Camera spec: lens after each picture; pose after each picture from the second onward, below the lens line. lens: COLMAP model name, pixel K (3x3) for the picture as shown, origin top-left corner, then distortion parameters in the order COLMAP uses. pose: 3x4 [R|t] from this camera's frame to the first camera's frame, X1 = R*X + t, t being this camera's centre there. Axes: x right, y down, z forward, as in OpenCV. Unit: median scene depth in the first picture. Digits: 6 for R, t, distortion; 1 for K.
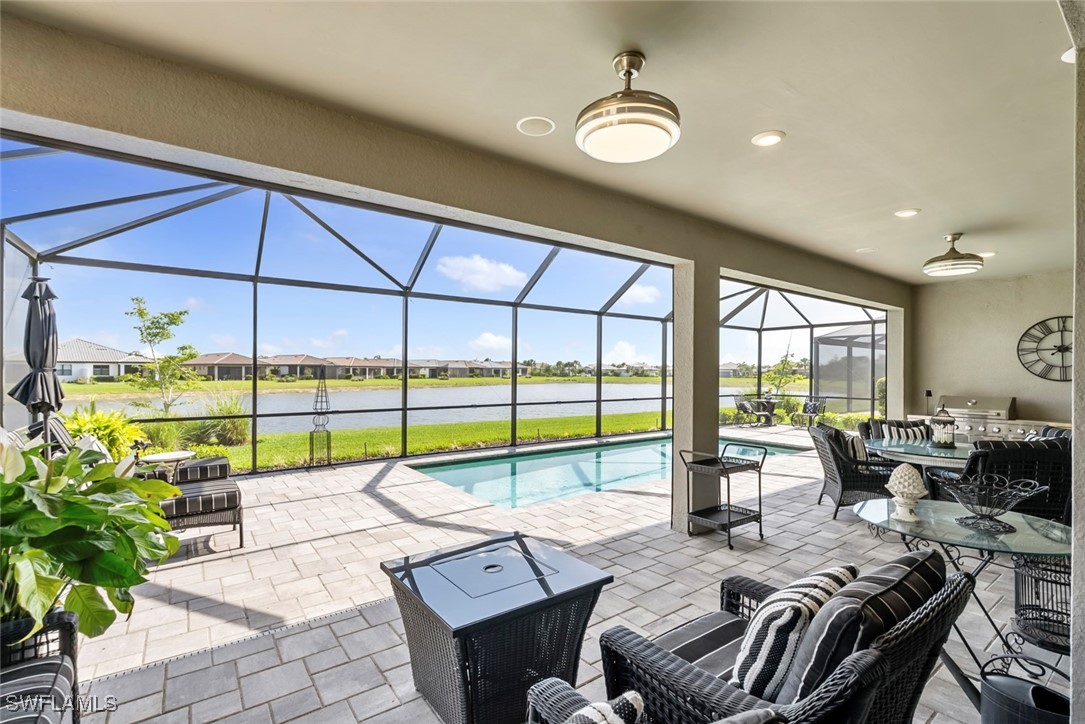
lens RADIAL K [[490.4, 0, 544.5], [0, 490.4, 364.6], [0, 0, 1]] dist [-0.000979, 0.000265]
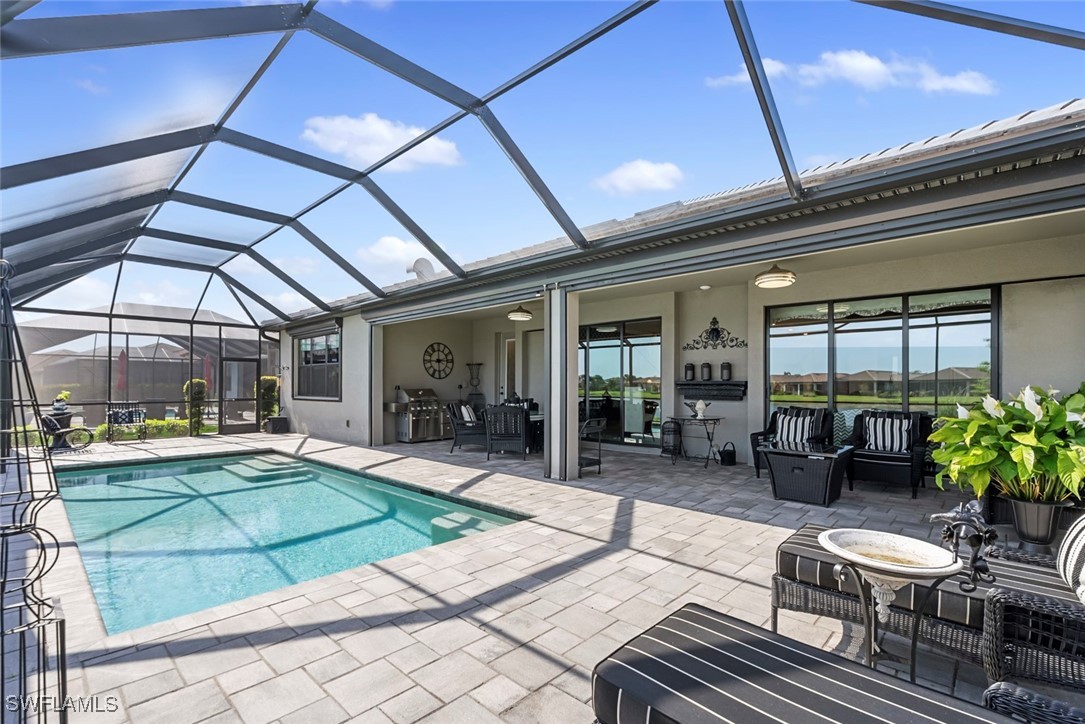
lens RADIAL K [[490.4, 0, 544.5], [0, 490.4, 364.6], [0, 0, 1]] dist [-0.000979, 0.000265]
pose [[-0.180022, 0.036929, 0.982969, -0.806349], [-0.012109, 0.999136, -0.039754, 0.049968], [-0.983588, -0.019059, -0.179419, 0.975799]]
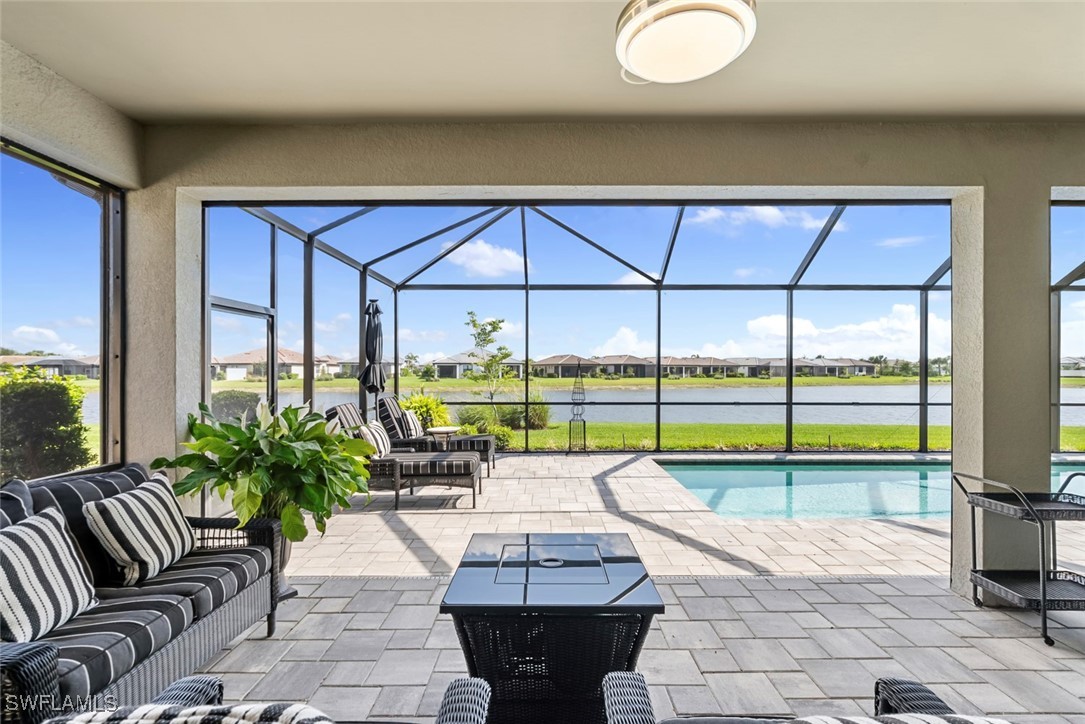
lens RADIAL K [[488.5, 0, 542.5], [0, 488.5, 362.0], [0, 0, 1]] dist [0.000288, 0.000677]
pose [[0.801753, -0.012658, -0.597522, 0.160043], [0.010307, 0.999920, -0.007352, 0.015752], [0.597567, -0.000265, 0.801819, 0.090391]]
